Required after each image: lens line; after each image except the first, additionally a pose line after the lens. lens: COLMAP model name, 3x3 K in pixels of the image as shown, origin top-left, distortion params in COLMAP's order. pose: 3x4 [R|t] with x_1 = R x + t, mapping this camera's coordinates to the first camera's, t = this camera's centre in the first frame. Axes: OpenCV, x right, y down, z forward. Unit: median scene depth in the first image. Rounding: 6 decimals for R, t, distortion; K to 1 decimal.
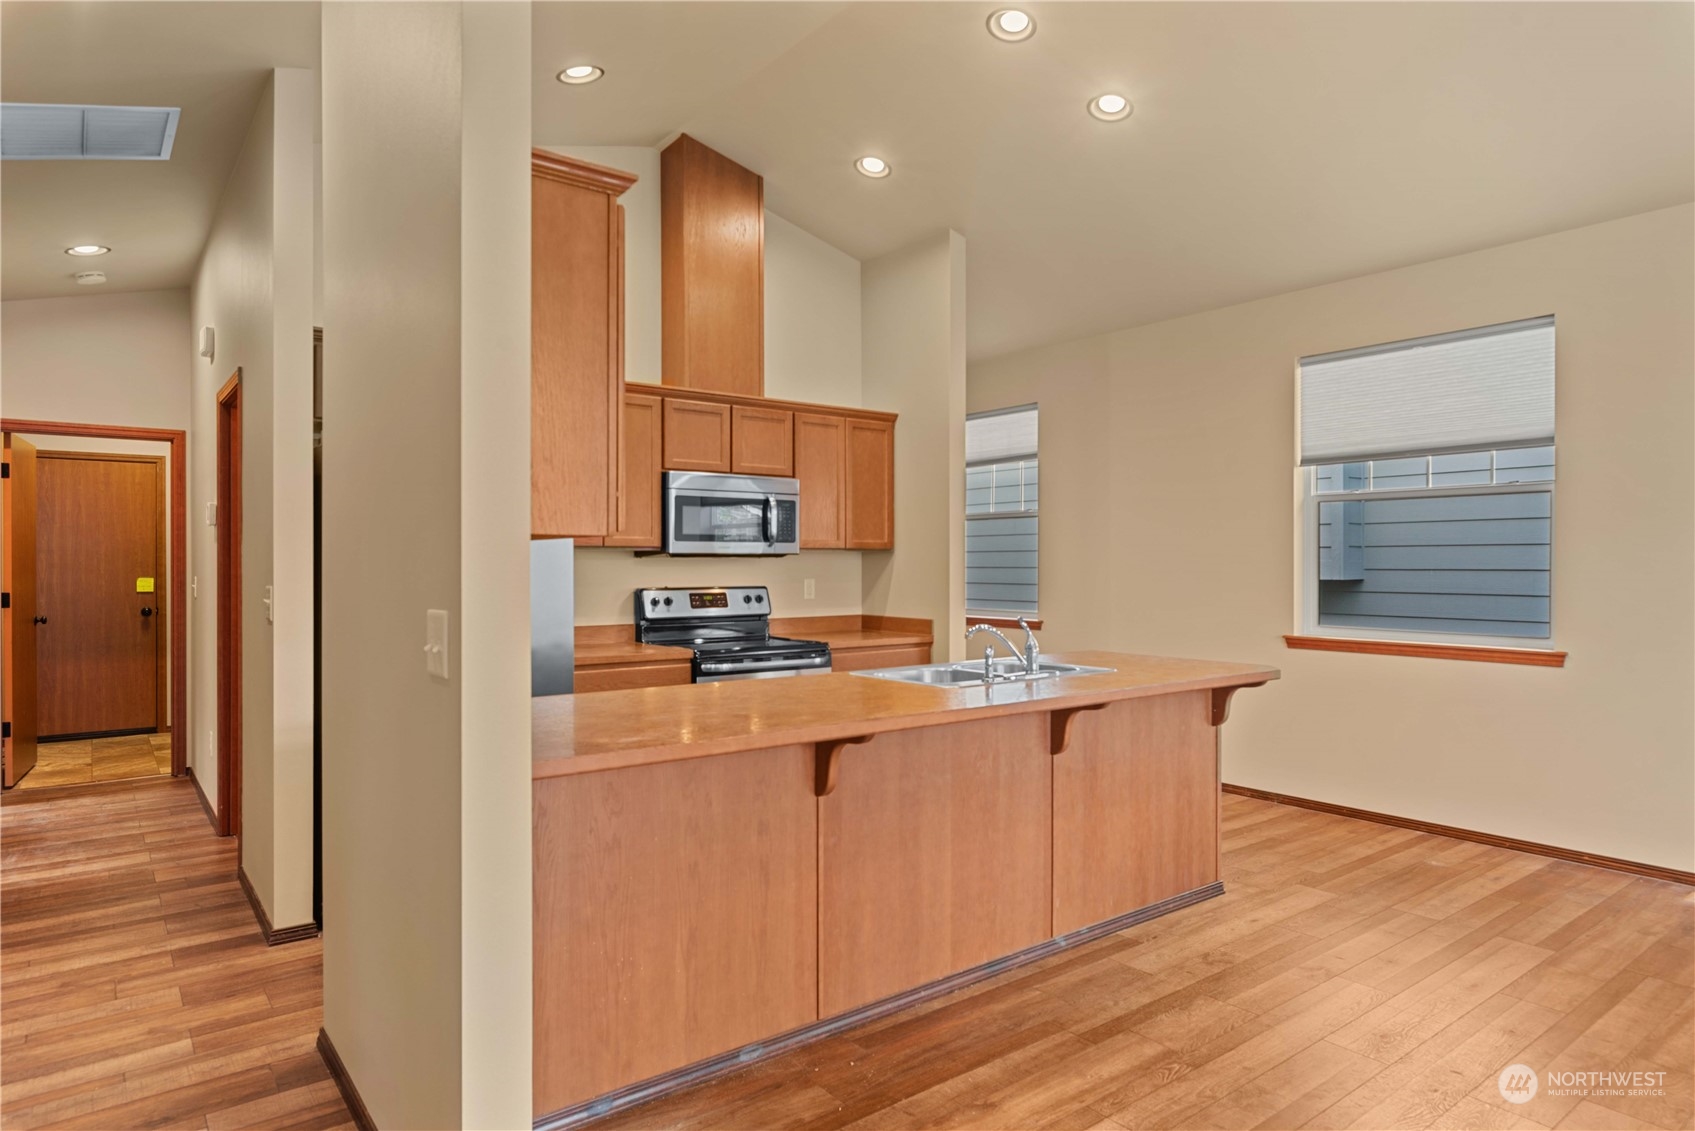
lens RADIAL K [[985.8, 0, 850.6], [0, 985.8, 569.0], [0, 0, 1]] dist [0.002265, 0.001685]
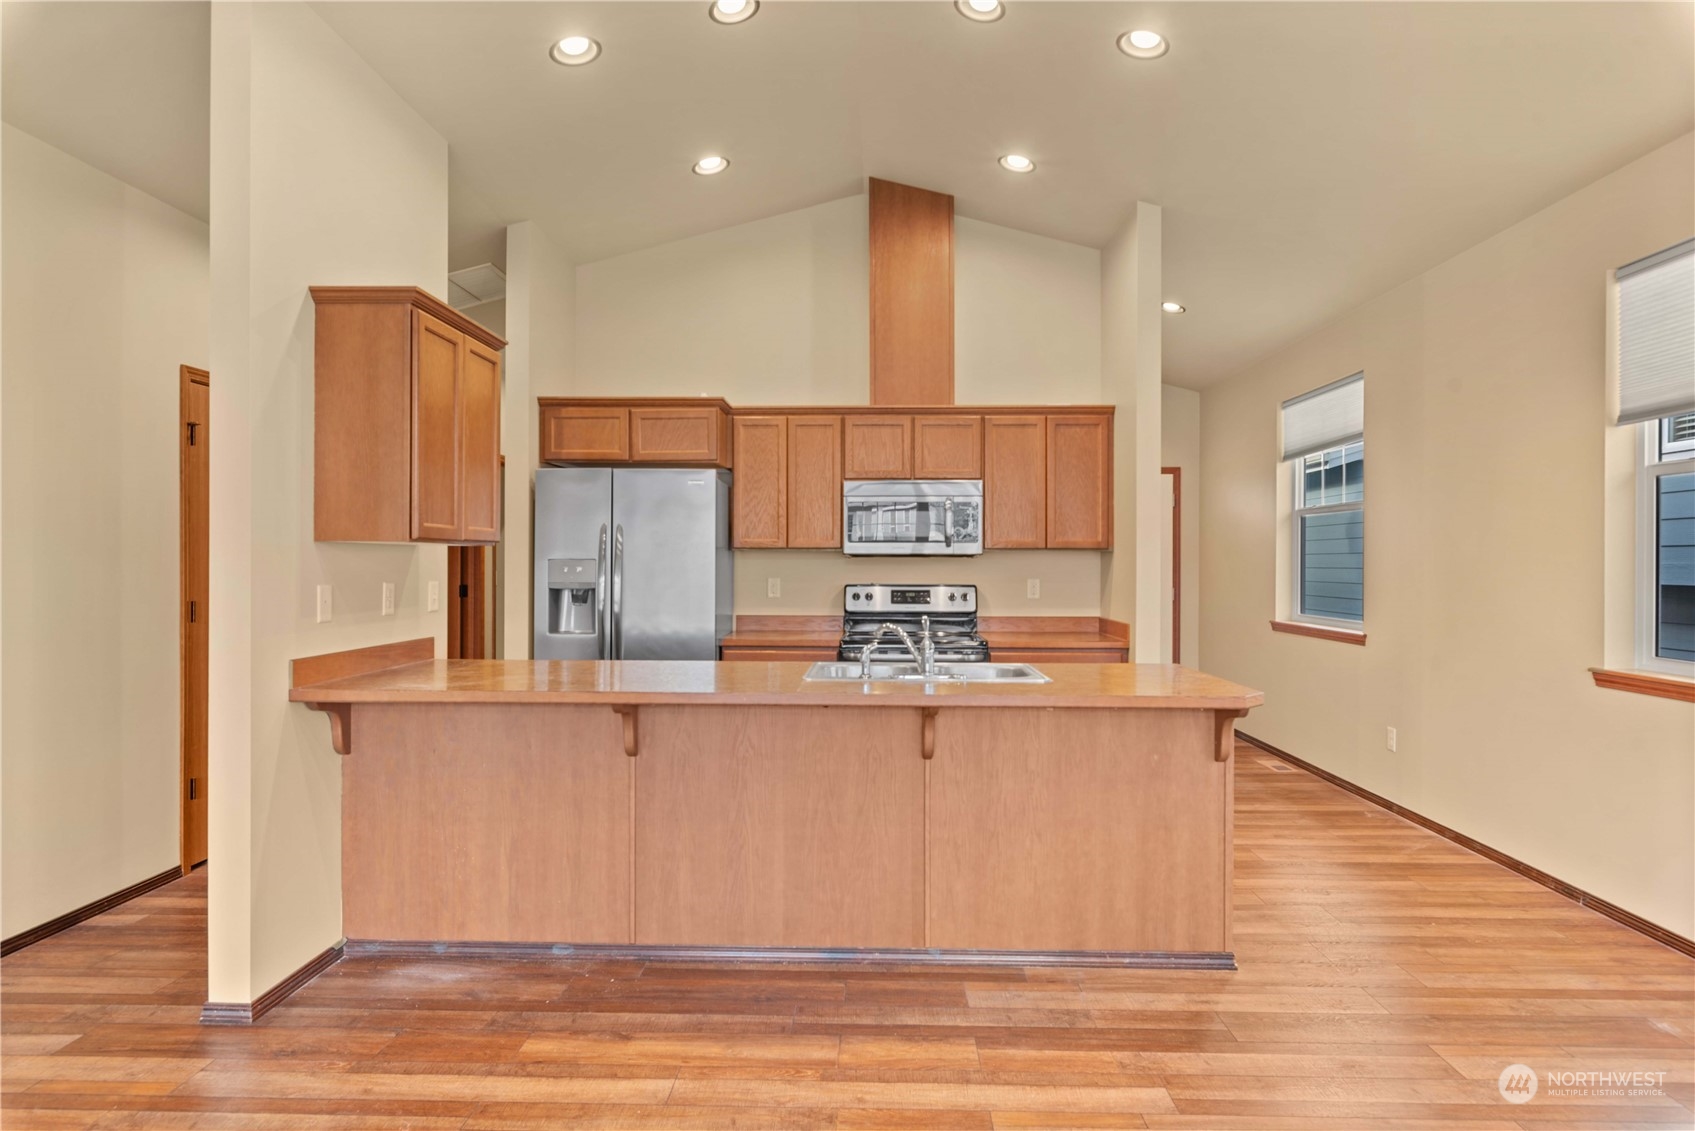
lens RADIAL K [[965.6, 0, 852.5], [0, 965.6, 561.6], [0, 0, 1]] dist [-0.000414, 0.000534]
pose [[0.774470, 0.002370, -0.632607, 0.495172], [-0.007361, 0.999959, -0.005266, -0.000966], [0.632568, 0.008735, 0.774455, 0.140473]]
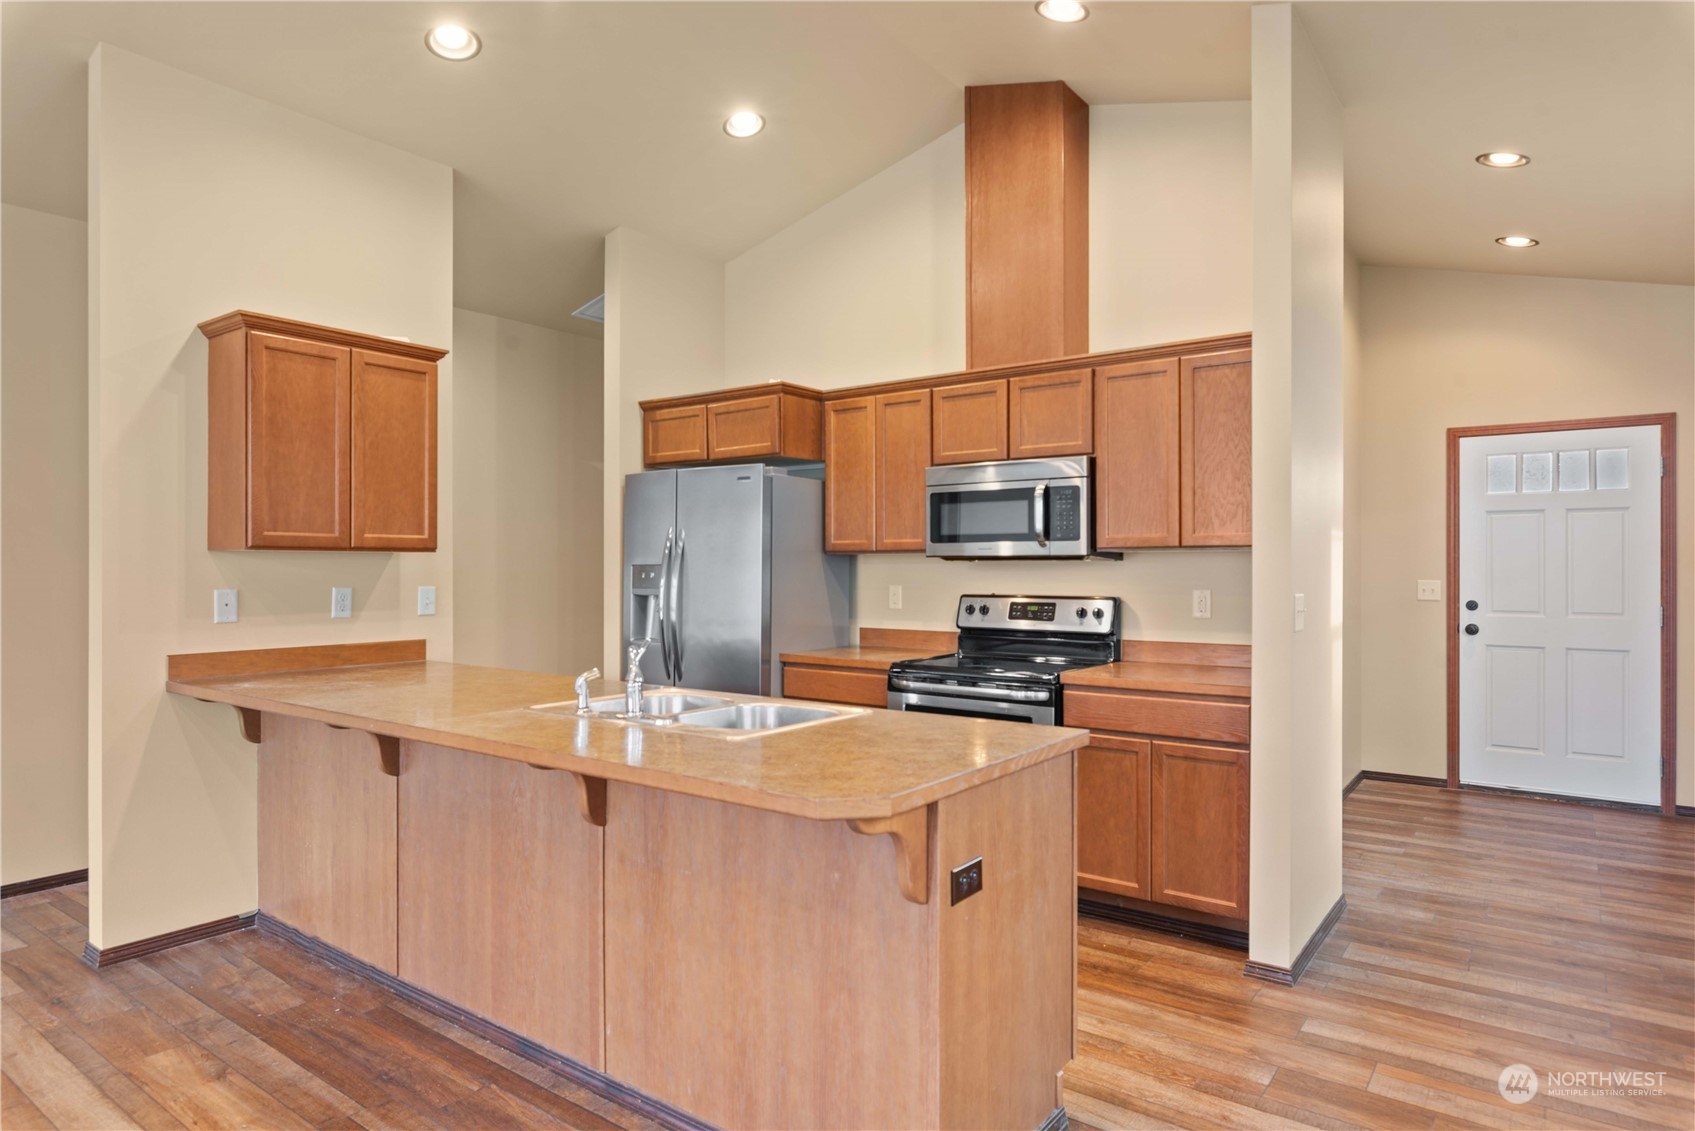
lens RADIAL K [[977.7, 0, 855.0], [0, 977.7, 562.9], [0, 0, 1]] dist [0.001286, 0.001417]
pose [[0.276129, -0.002726, -0.961117, 0.638447], [-0.005855, 0.999973, -0.004518, -0.005051], [0.961103, 0.006875, 0.276106, 0.644582]]
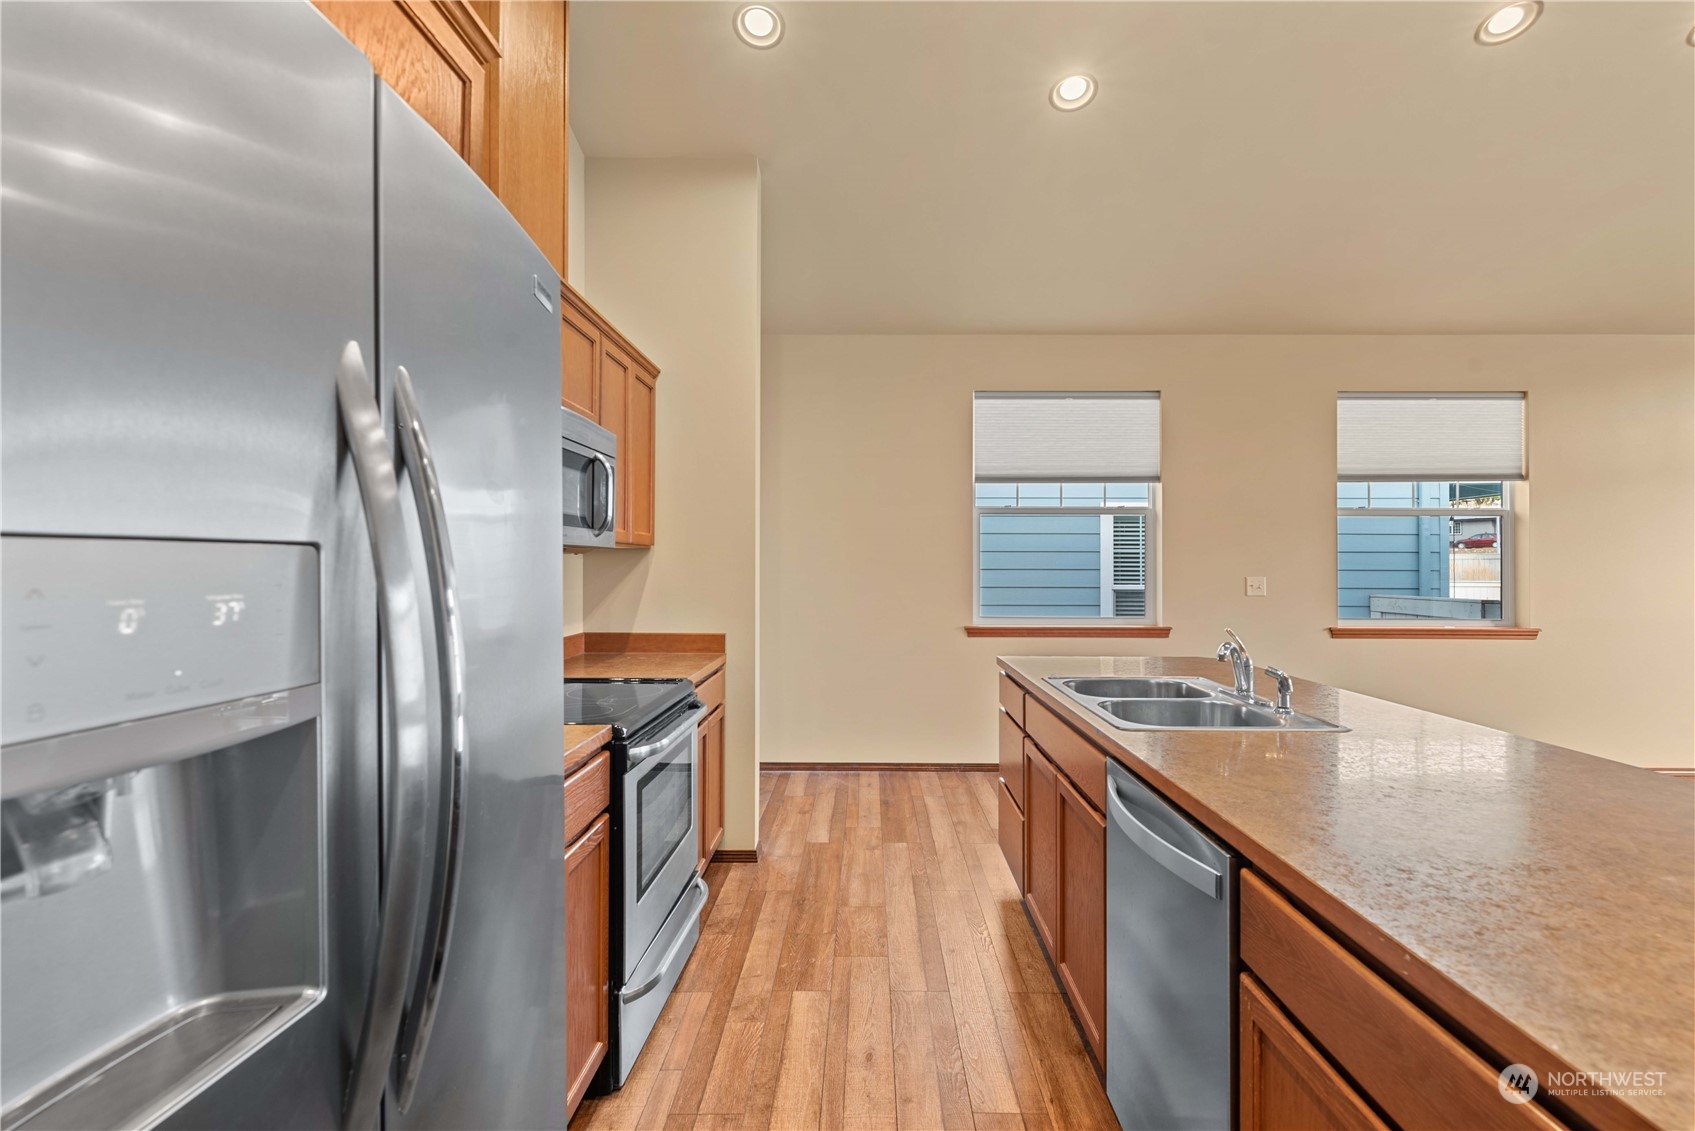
lens RADIAL K [[759.5, 0, 853.4], [0, 759.5, 555.4], [0, 0, 1]] dist [0.001782, -0.000612]
pose [[0.620513, 0.011420, 0.784113, -0.368705], [0.000448, 0.999889, -0.014917, -0.003322], [-0.784196, 0.009607, 0.620439, 0.578450]]
